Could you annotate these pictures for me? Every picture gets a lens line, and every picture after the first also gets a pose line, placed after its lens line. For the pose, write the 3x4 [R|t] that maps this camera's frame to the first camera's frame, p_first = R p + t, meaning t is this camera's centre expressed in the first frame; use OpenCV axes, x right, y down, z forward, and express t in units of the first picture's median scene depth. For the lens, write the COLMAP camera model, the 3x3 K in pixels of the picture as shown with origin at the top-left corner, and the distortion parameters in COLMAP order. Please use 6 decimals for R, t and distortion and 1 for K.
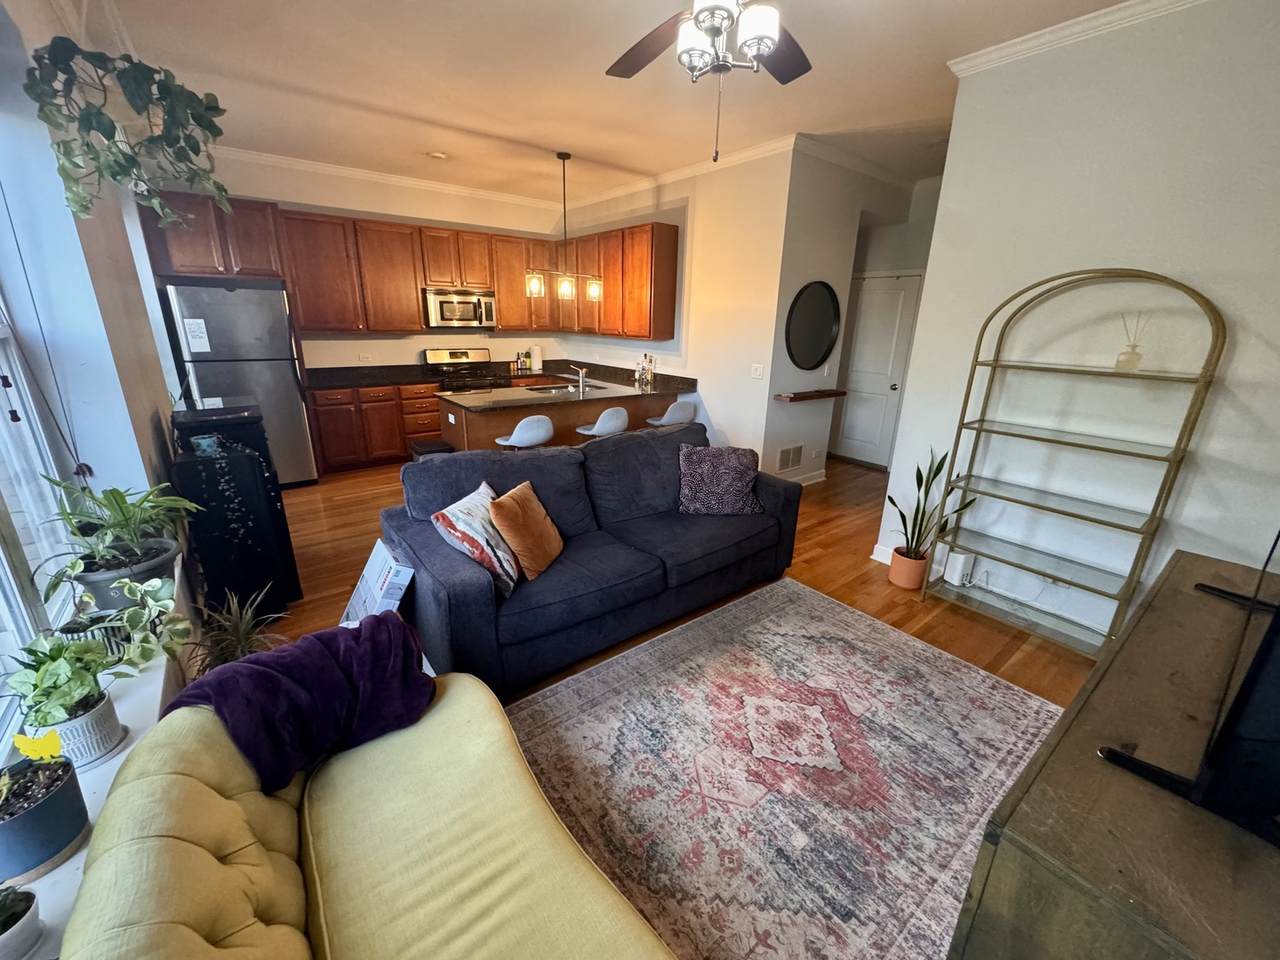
lens RADIAL K [[509.7, 0, 643.7], [0, 509.7, 478.3], [0, 0, 1]] dist [-0.004266, -0.000202]
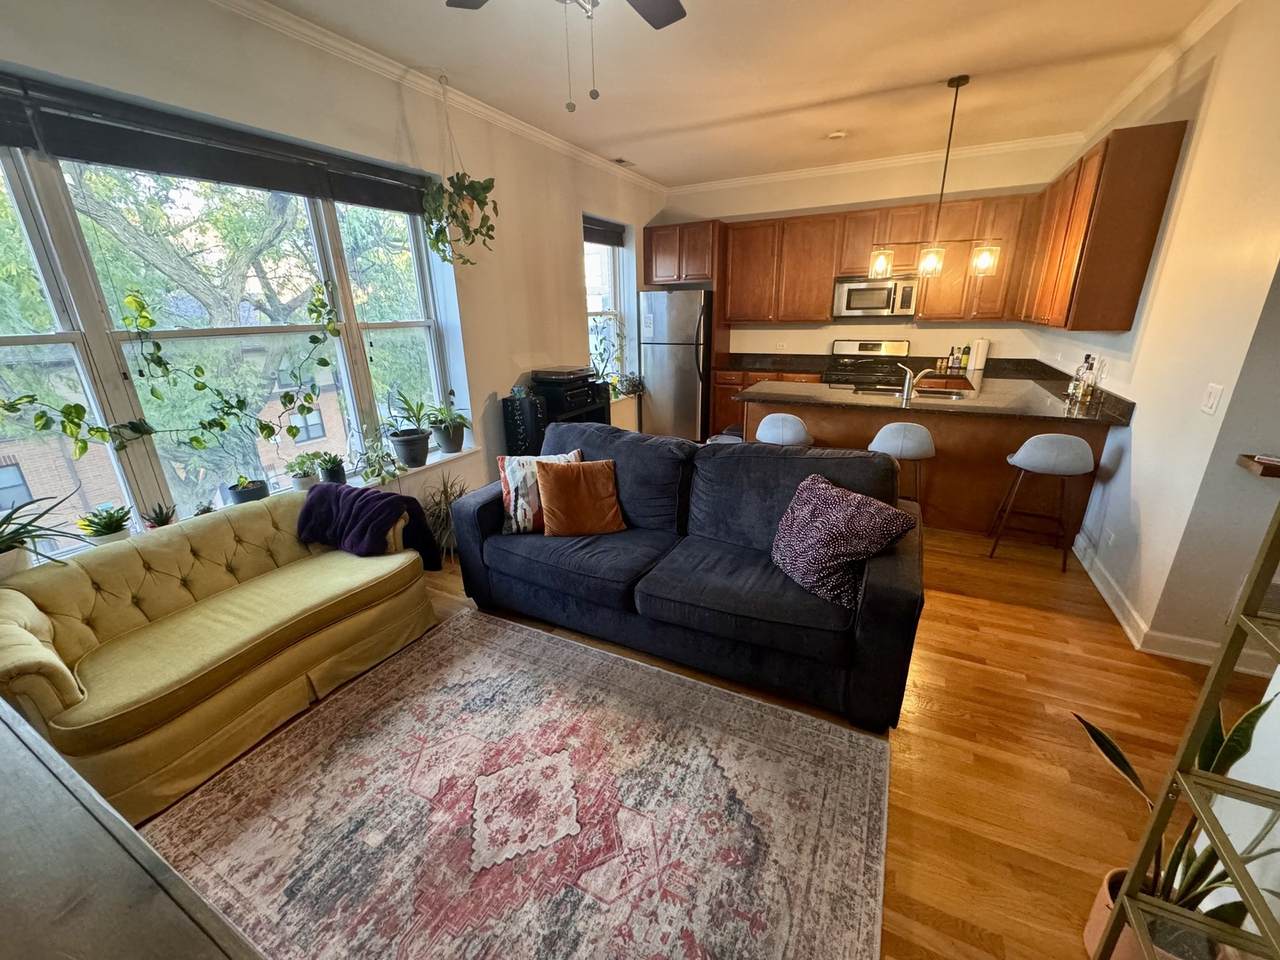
lens RADIAL K [[509.7, 0, 641.4], [0, 509.7, 480.5], [0, 0, 1]] dist [-0.004266, -0.000202]
pose [[0.417111, 0.261456, -0.870436, 0.921290], [-0.244951, 0.954628, 0.169365, -0.185844], [0.875224, 0.142571, 0.462230, 0.693155]]
